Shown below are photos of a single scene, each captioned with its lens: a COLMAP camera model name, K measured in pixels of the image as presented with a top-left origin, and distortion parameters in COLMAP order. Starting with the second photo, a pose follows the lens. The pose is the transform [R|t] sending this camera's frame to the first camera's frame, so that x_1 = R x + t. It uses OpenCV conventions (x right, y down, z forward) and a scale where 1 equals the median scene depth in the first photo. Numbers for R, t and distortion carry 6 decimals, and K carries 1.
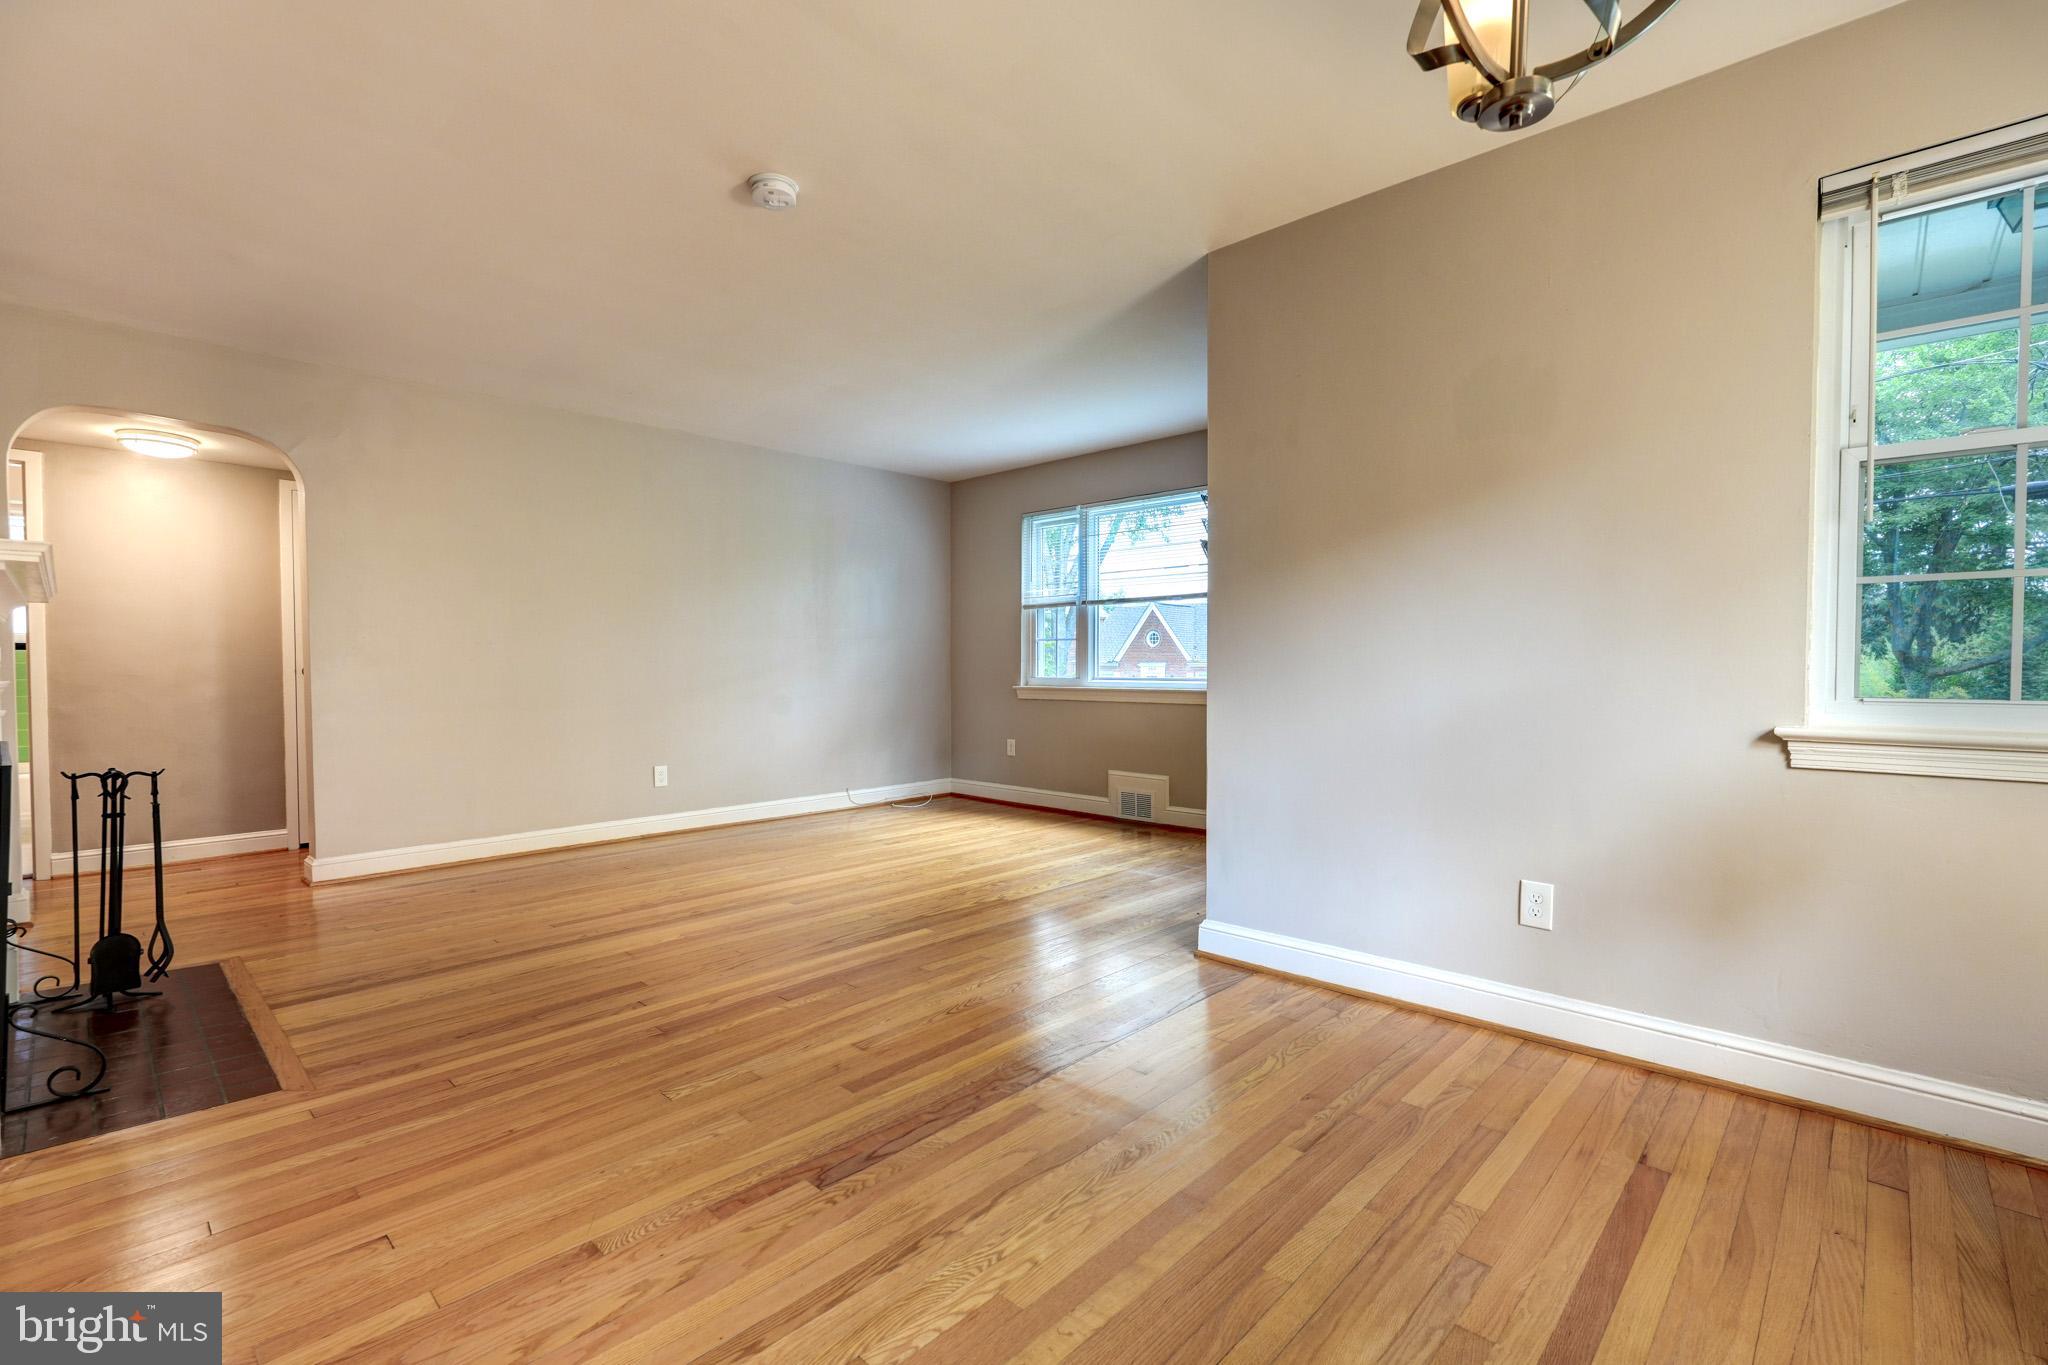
lens RADIAL K [[907.5, 0, 1025.0], [0, 907.5, 680.5], [0, 0, 1]] dist [-0.016167, 0.009359]
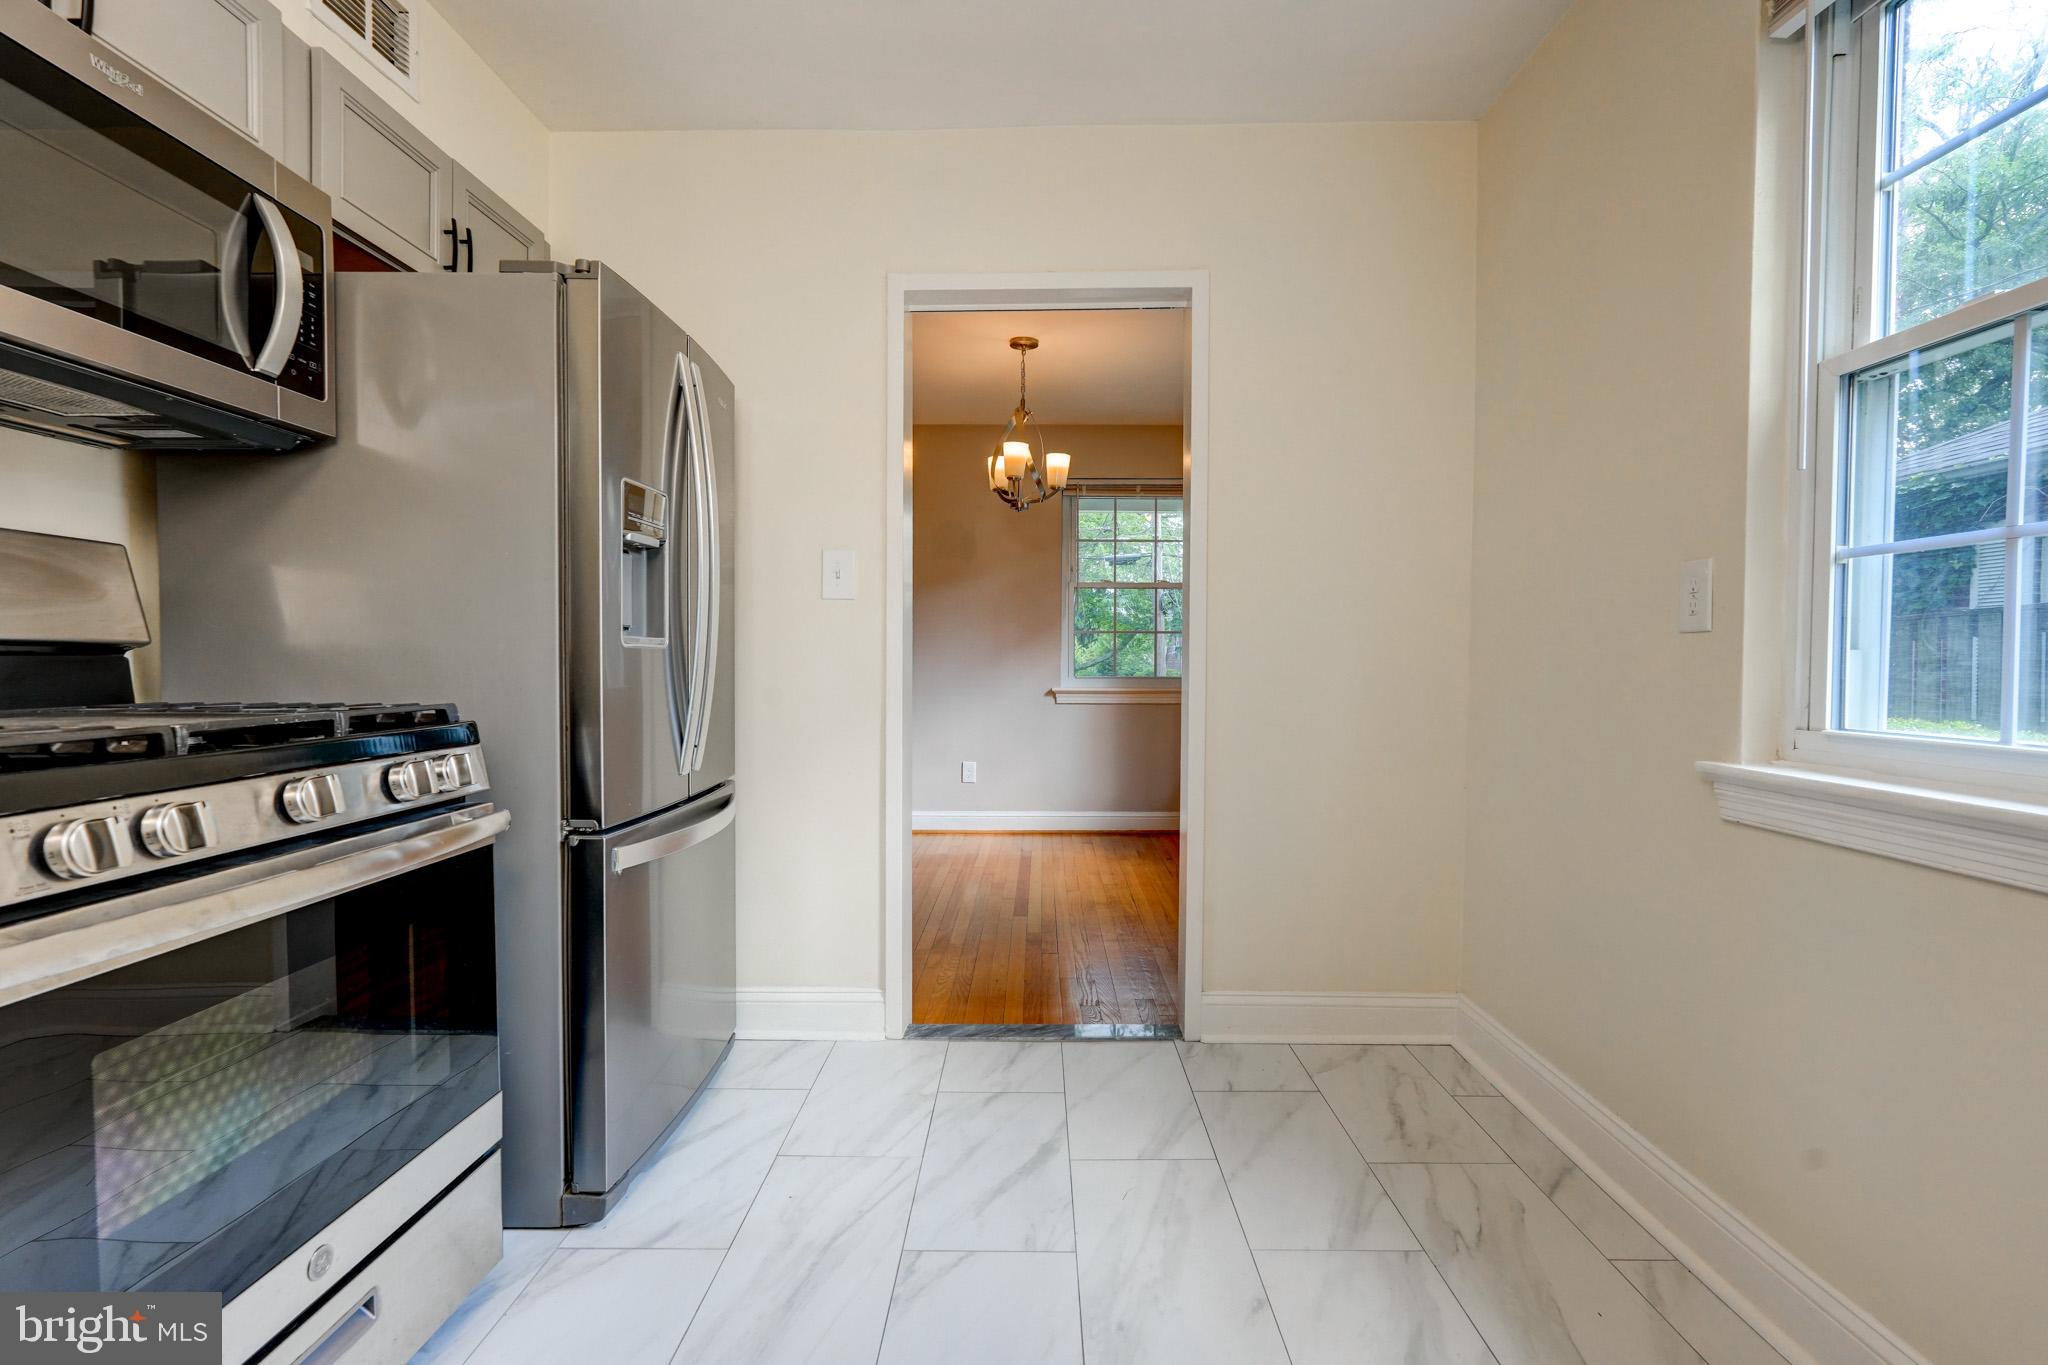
lens RADIAL K [[907.5, 0, 1025.0], [0, 907.5, 680.5], [0, 0, 1]] dist [-0.016167, 0.009359]
pose [[0.737615, -0.013391, 0.675088, -0.669556], [0.010140, 0.999910, 0.008756, 0.004216], [-0.675145, 0.000387, 0.737685, -0.590582]]
